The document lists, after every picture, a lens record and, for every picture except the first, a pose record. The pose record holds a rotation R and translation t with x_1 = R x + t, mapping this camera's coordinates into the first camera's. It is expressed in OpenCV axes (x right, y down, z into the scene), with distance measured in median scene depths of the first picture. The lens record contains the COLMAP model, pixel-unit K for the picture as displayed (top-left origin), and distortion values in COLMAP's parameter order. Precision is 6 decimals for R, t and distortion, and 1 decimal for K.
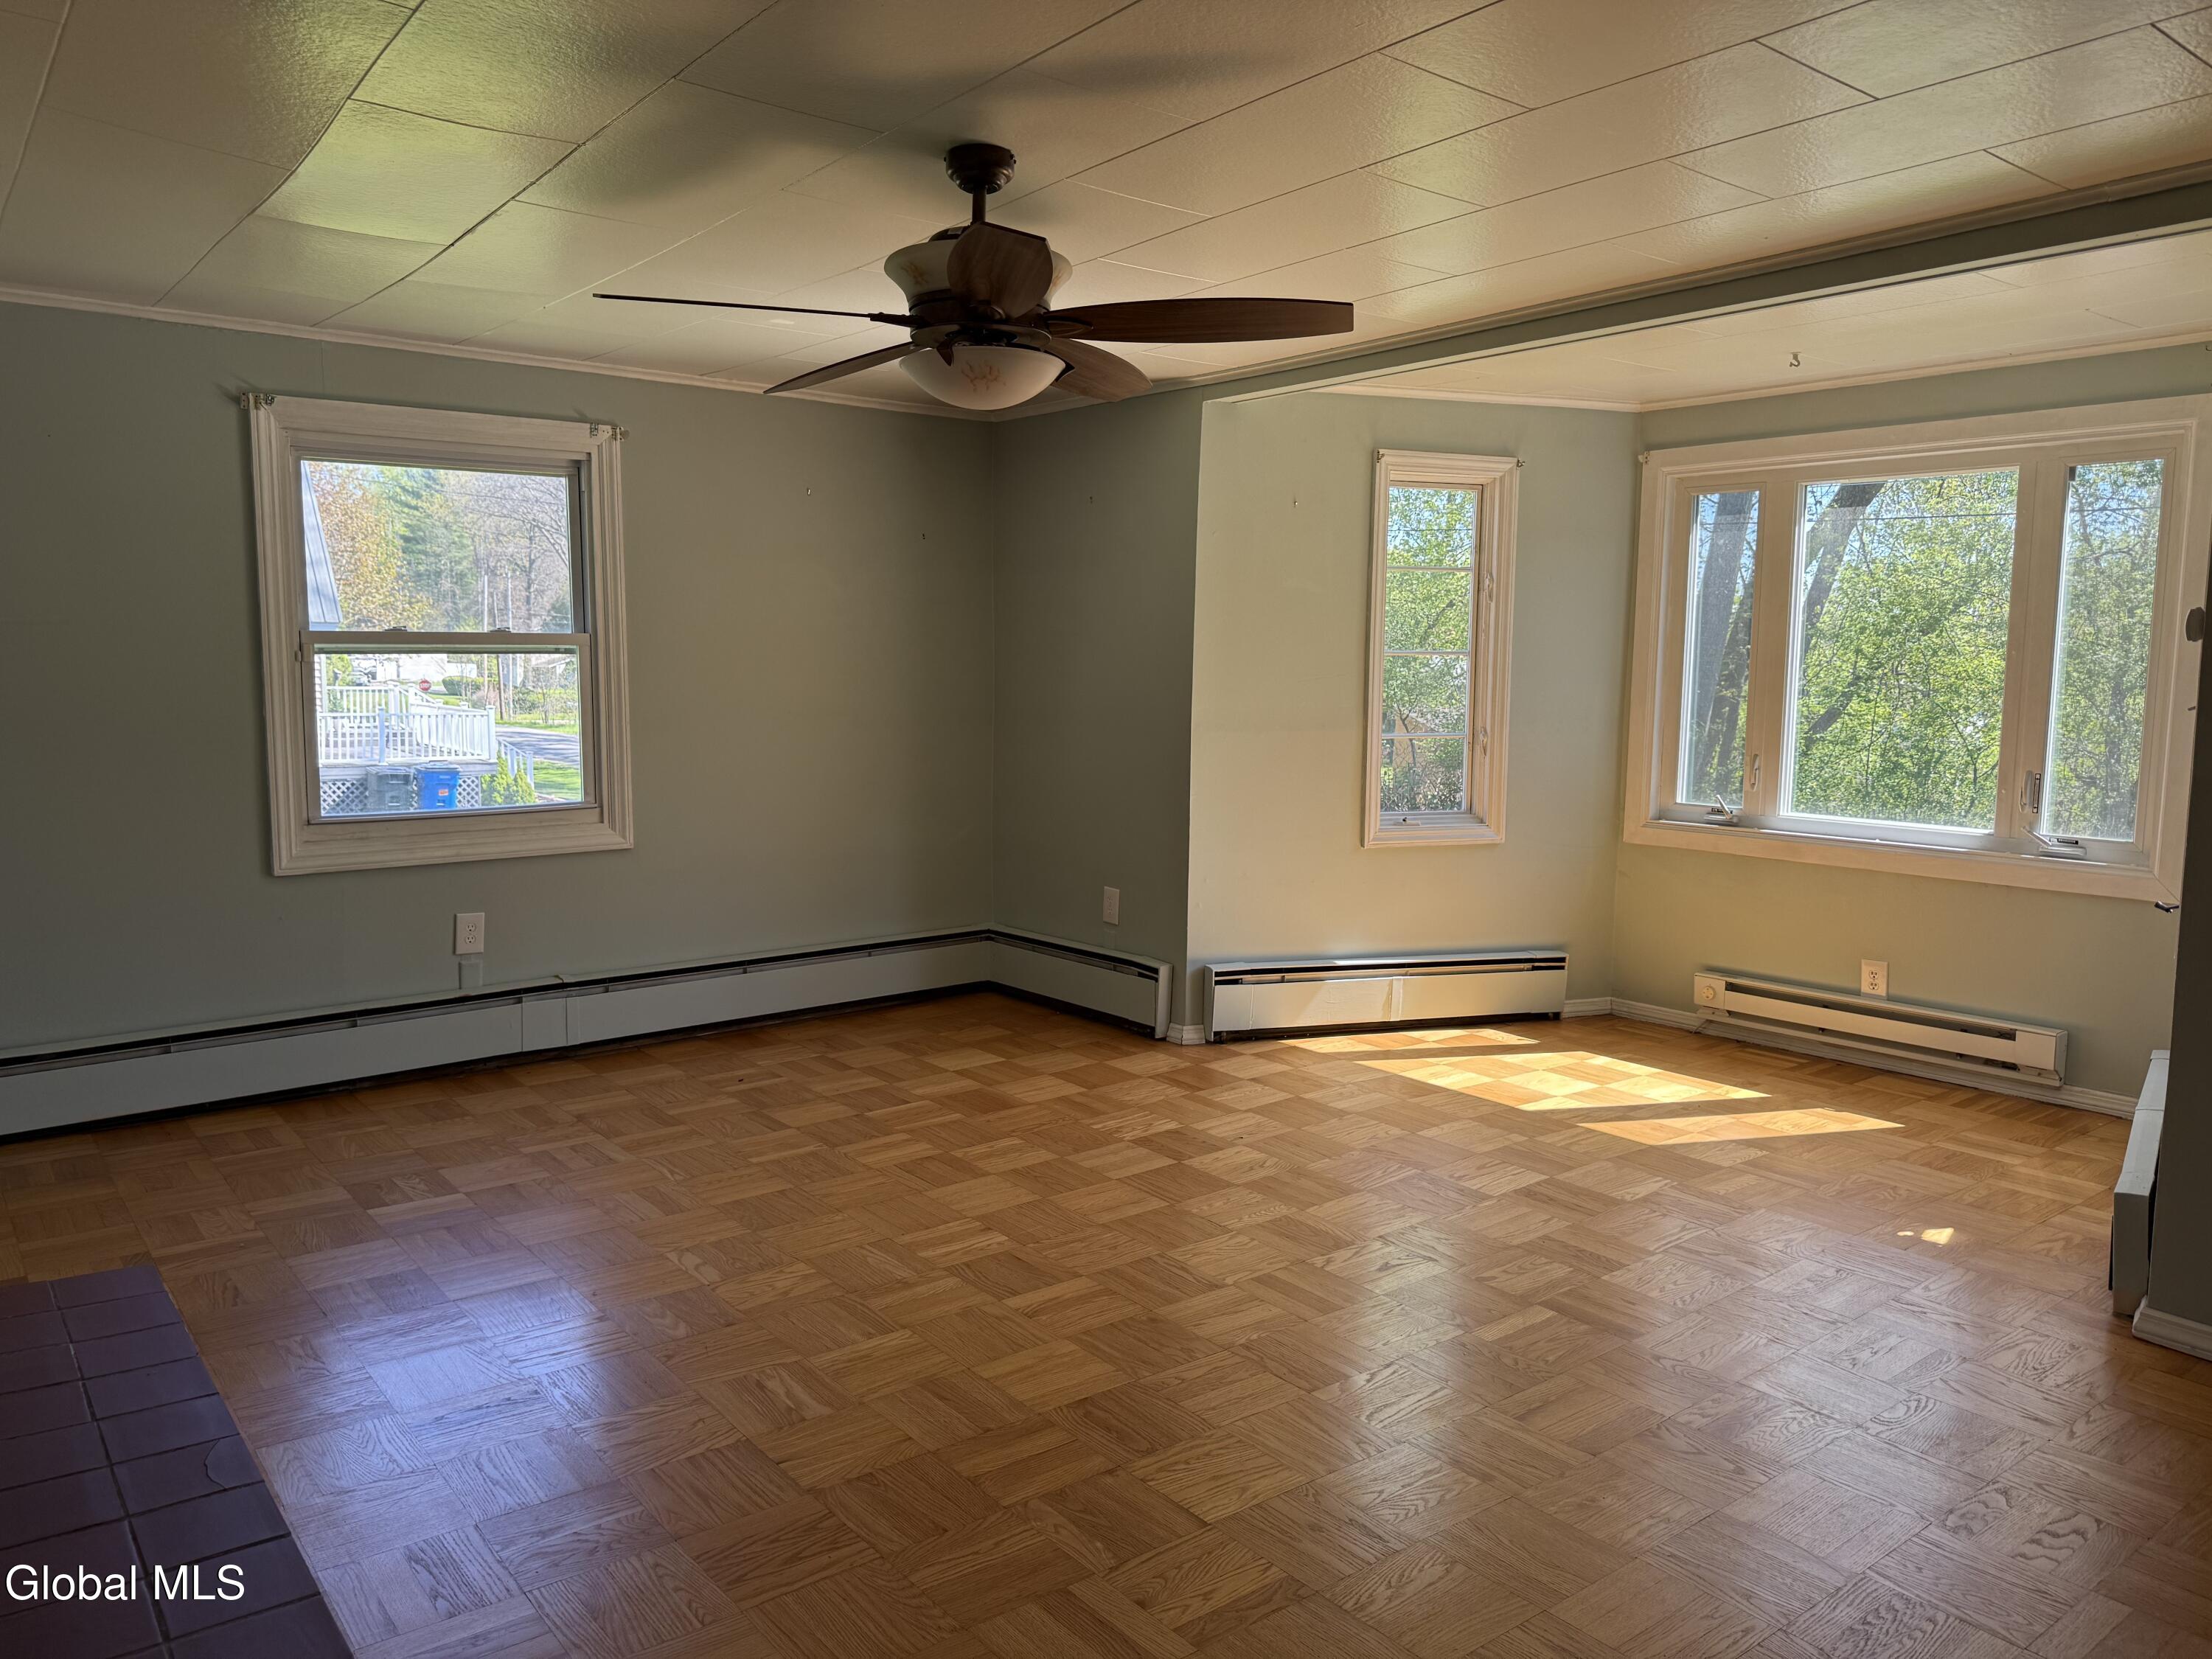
lens RADIAL K [[1570.4, 0, 1106.0], [0, 1570.4, 829.5], [0, 0, 1]] dist [0.171423, -0.240235]
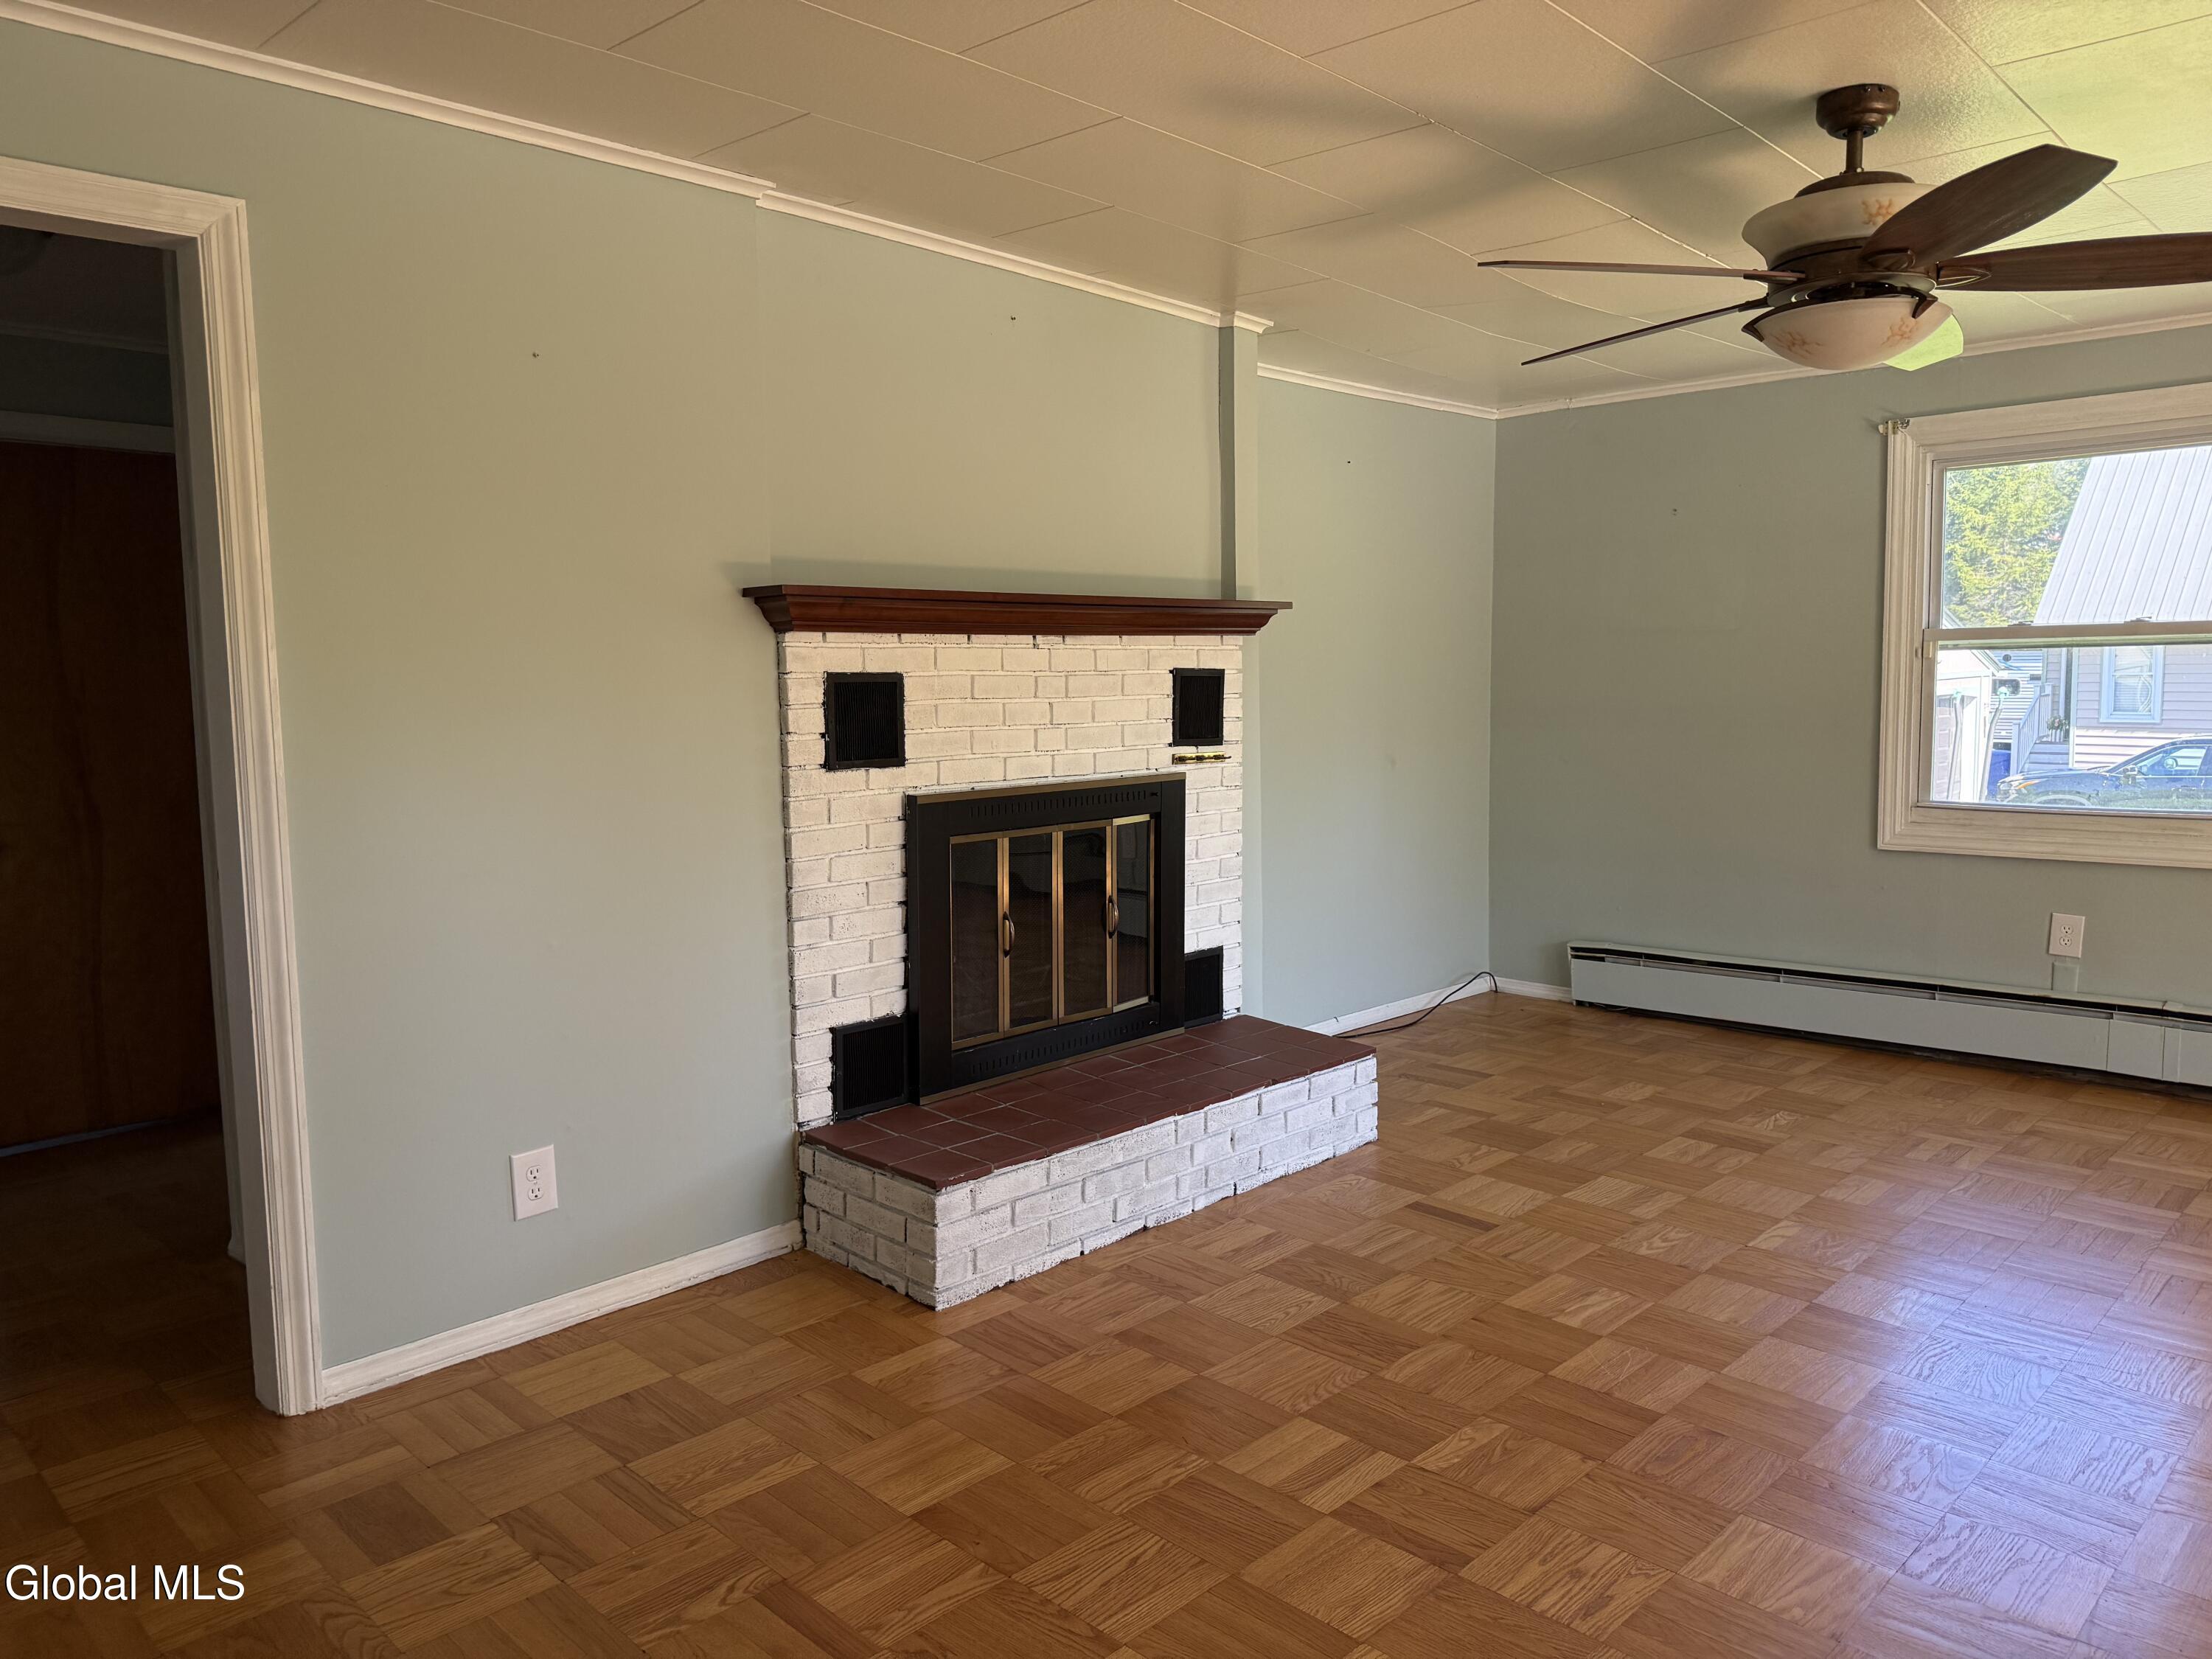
lens RADIAL K [[1570.4, 0, 1106.0], [0, 1570.4, 829.5], [0, 0, 1]] dist [0.171423, -0.240235]
pose [[0.149761, 0.091223, -0.984505, 0.517756], [-0.098644, 0.992145, 0.076925, -0.018100], [0.983789, 0.085595, 0.157584, 0.297705]]
